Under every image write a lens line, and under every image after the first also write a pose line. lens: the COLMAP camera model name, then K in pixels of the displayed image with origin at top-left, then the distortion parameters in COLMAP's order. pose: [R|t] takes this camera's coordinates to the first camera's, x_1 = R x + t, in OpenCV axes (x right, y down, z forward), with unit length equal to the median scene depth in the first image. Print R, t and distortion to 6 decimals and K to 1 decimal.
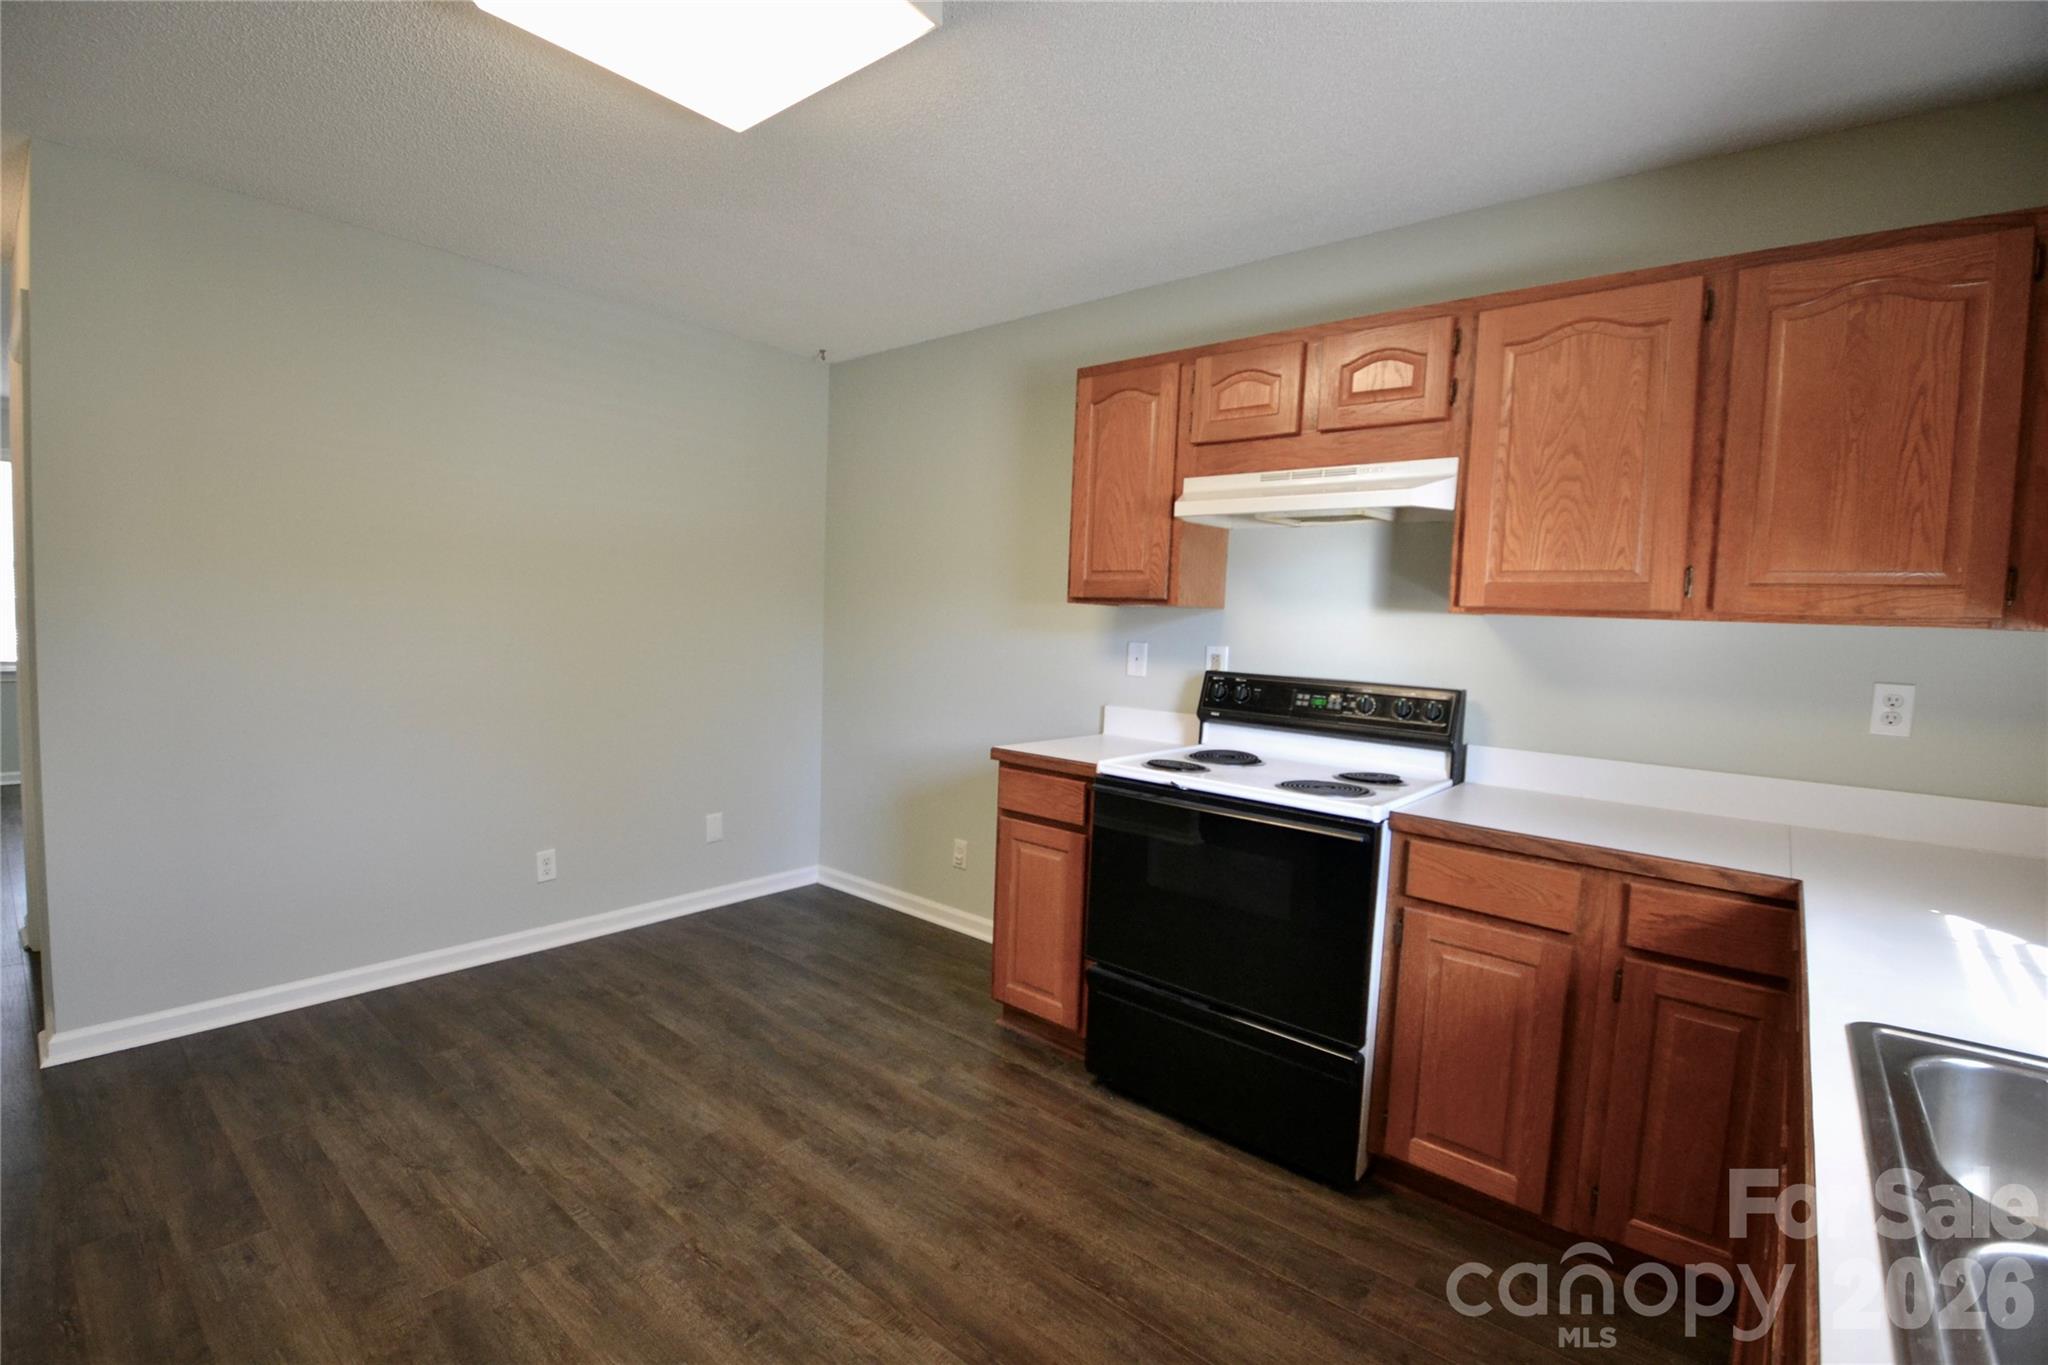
lens RADIAL K [[919.3, 0, 1024.0], [0, 919.3, 682.5], [0, 0, 1]] dist [-0.001224, -0.000298]
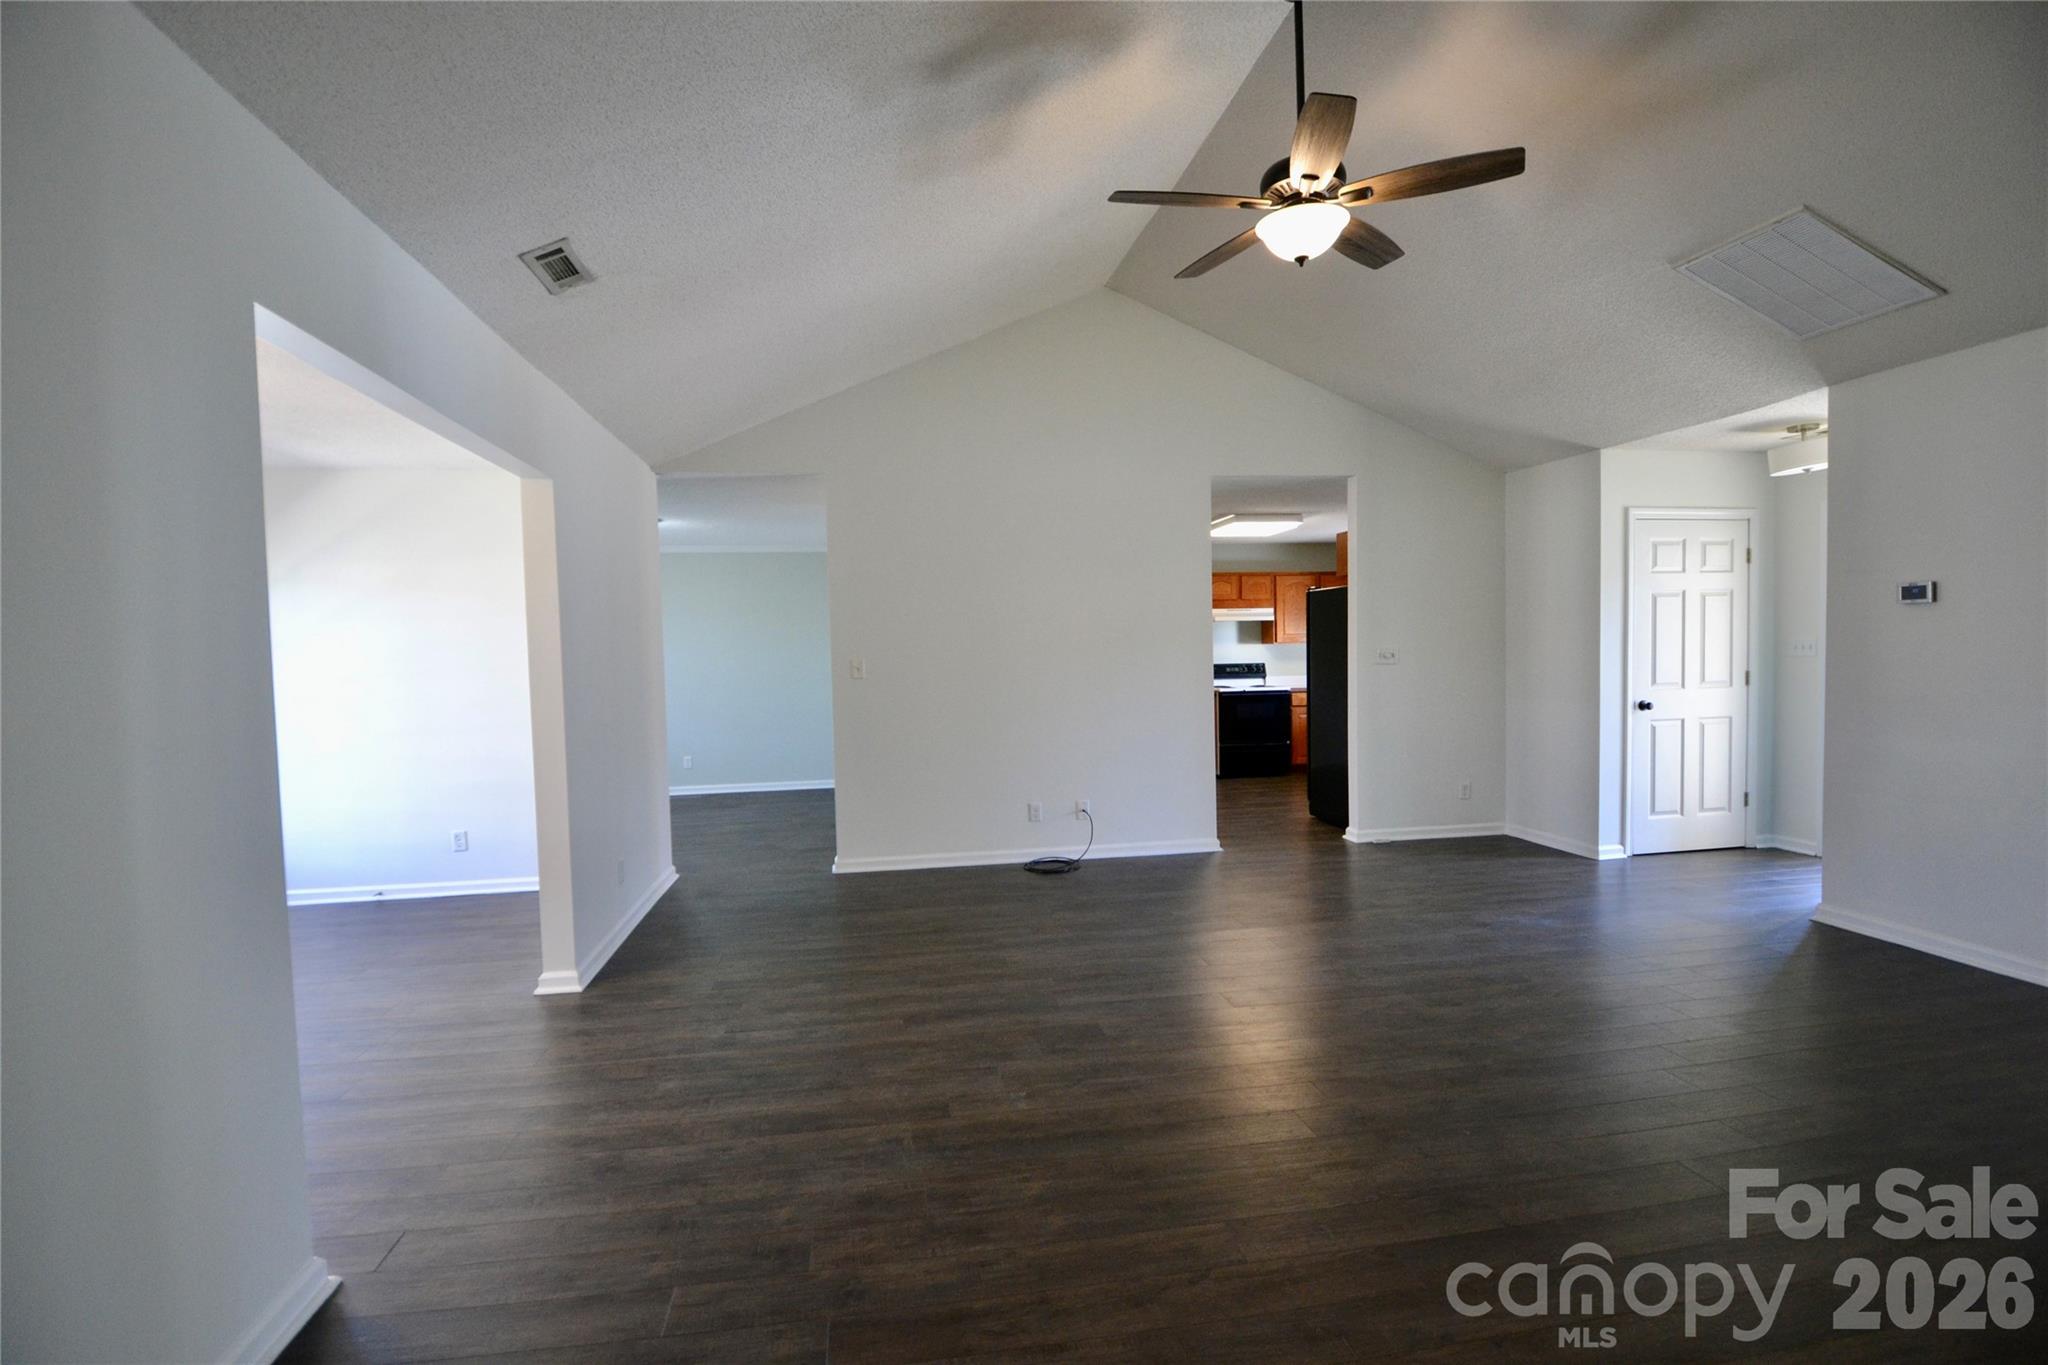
lens RADIAL K [[919.3, 0, 1024.0], [0, 919.3, 682.5], [0, 0, 1]] dist [-0.001224, -0.000298]
pose [[0.638330, -0.079222, 0.765675, -2.771714], [0.101610, 0.994658, 0.018204, -0.072984], [-0.763027, 0.066180, 0.642970, -0.659791]]
